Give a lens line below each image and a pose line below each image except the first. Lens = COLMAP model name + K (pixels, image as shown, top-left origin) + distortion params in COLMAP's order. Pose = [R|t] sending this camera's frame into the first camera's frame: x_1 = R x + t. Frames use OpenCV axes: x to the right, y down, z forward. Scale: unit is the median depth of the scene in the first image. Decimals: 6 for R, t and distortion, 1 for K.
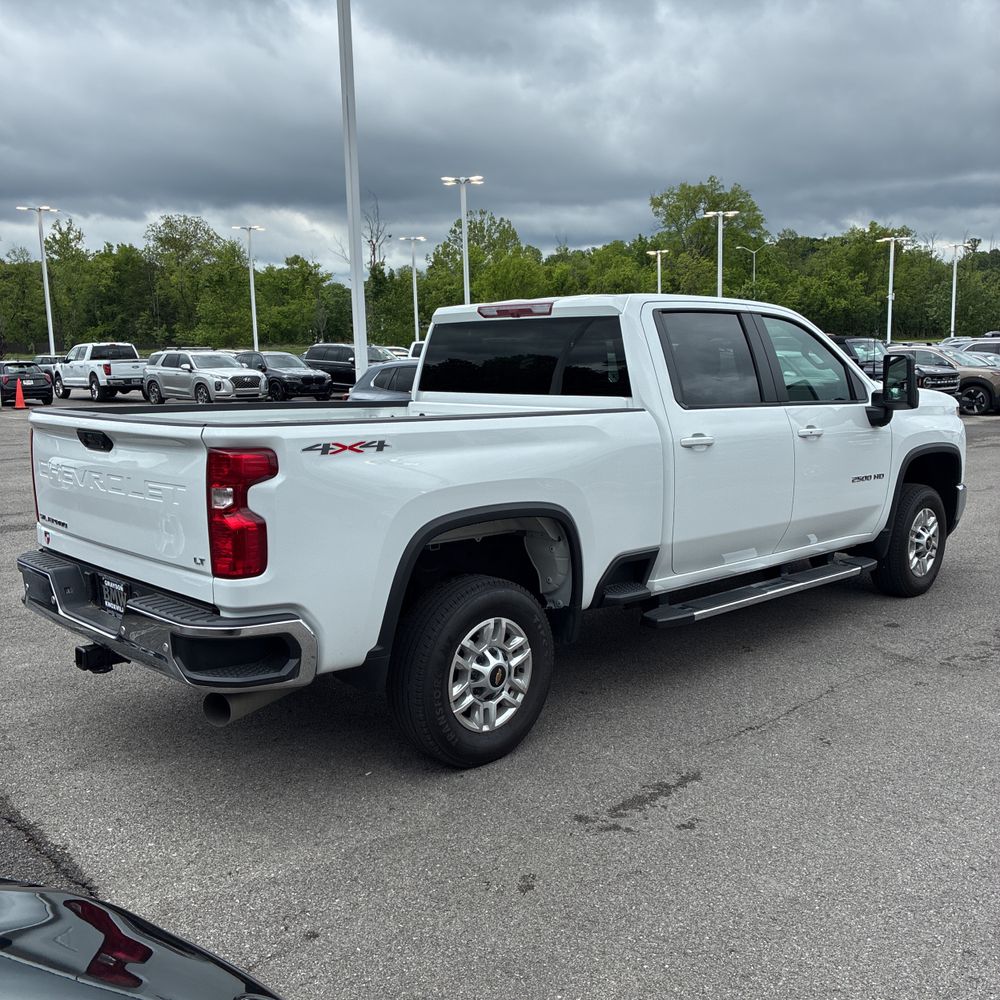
lens RADIAL K [[1009.1, 0, 493.8], [0, 1009.1, 494.4], [0, 0, 1]] dist [0.076948, -0.124189]
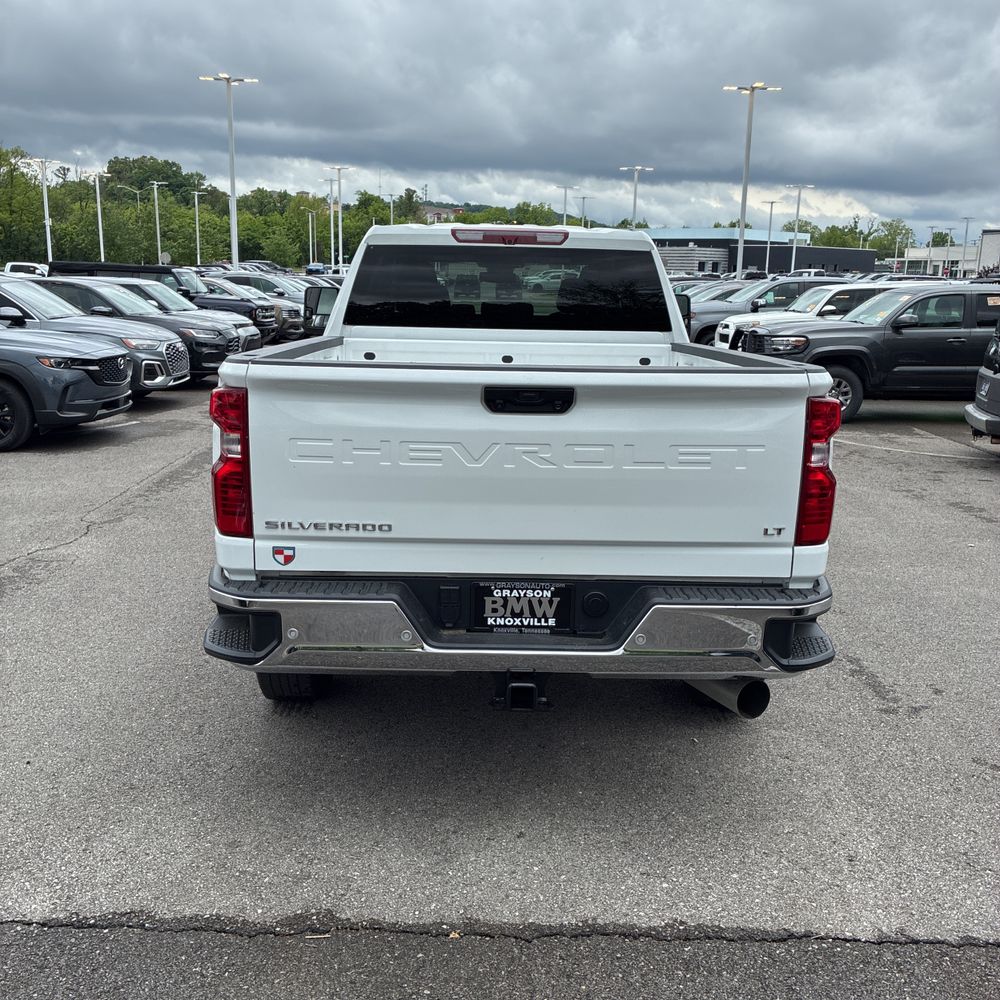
lens RADIAL K [[1014.5, 0, 501.3], [0, 1014.5, 497.2], [0, 0, 1]] dist [0.018443, 0.012446]
pose [[0.678188, -0.125771, 0.724046, -0.736960], [0.074719, 0.991941, 0.102320, -0.046750], [-0.731080, -0.015292, 0.682120, 0.408611]]
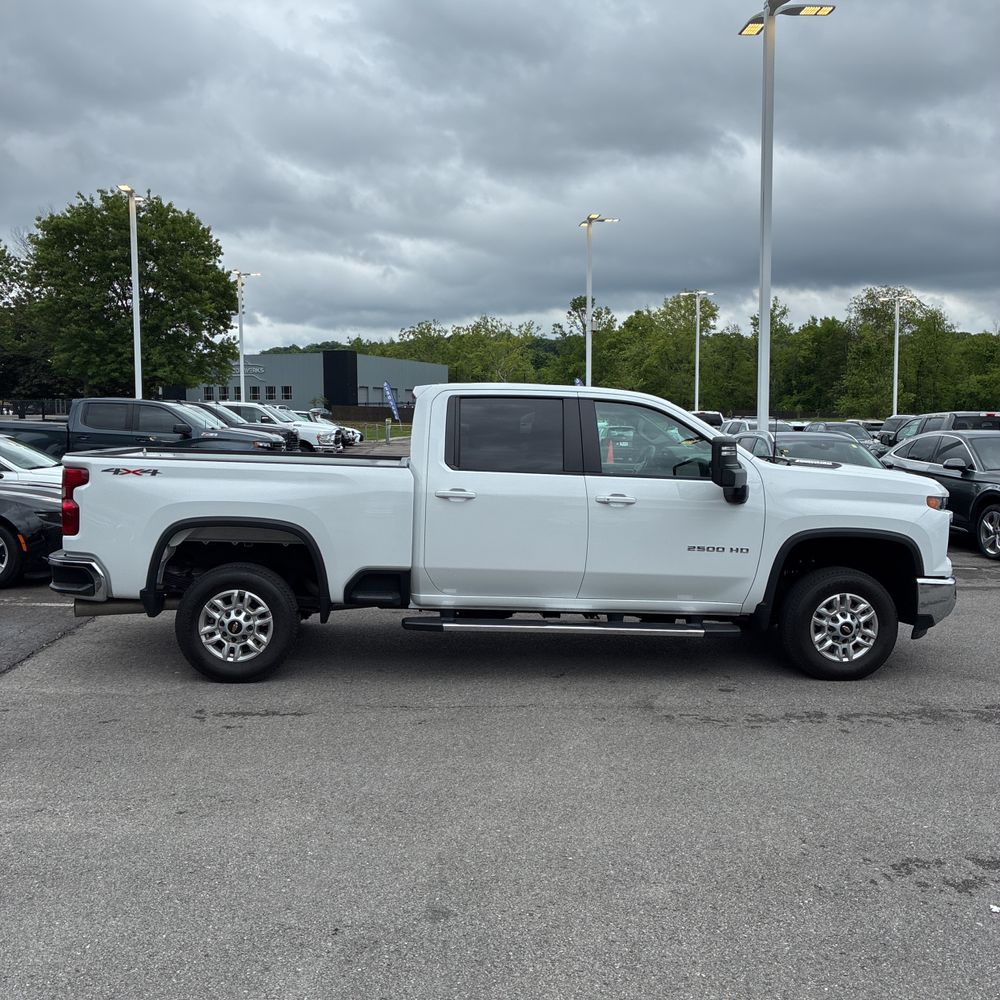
lens RADIAL K [[1014.5, 0, 501.3], [0, 1014.5, 497.2], [0, 0, 1]] dist [0.018443, 0.012446]
pose [[0.772101, 0.074153, -0.631159, 1.073941], [-0.113768, 0.993253, -0.022479, -0.025800], [0.625234, 0.089162, 0.775327, 0.017590]]
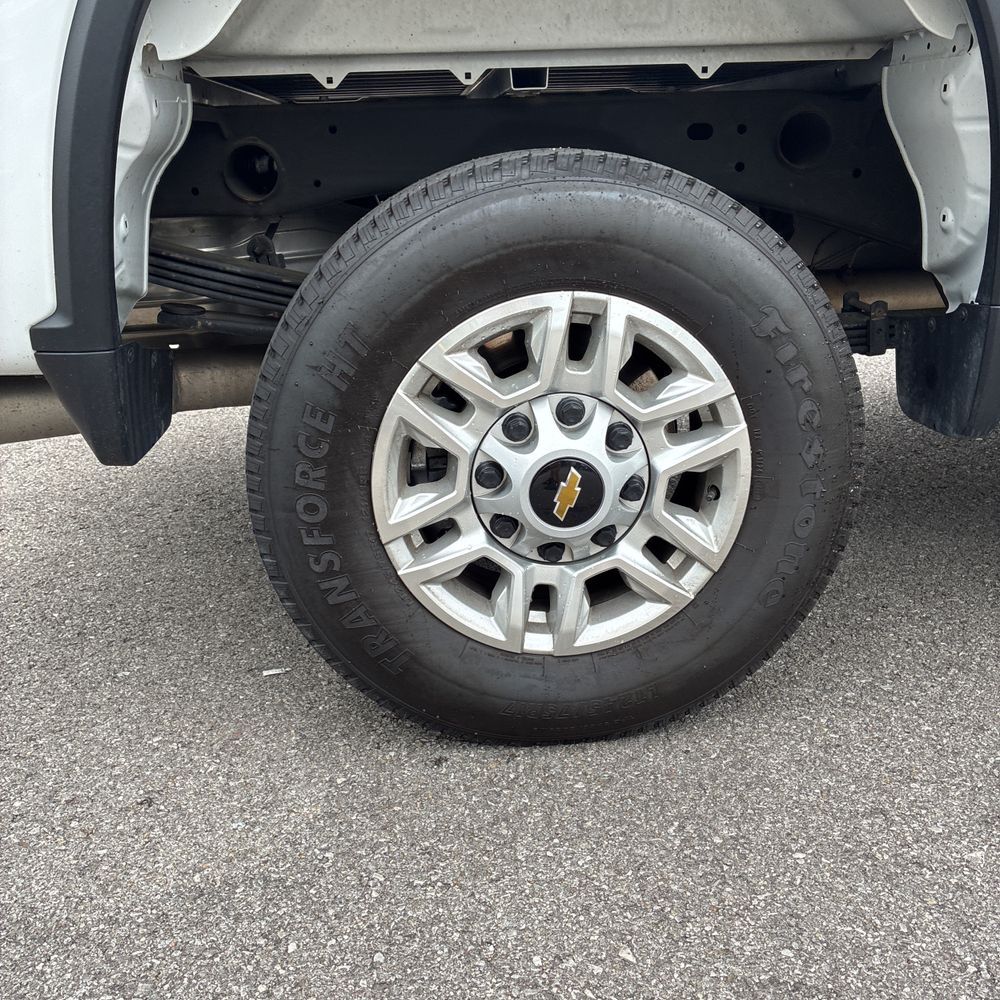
lens RADIAL K [[1014.5, 0, 501.3], [0, 1014.5, 497.2], [0, 0, 1]] dist [0.018443, 0.012446]
pose [[0.774720, 0.189647, -0.603194, 0.138972], [-0.048119, 0.968878, 0.242816, 0.090988], [0.630470, -0.159090, 0.759735, 0.630695]]
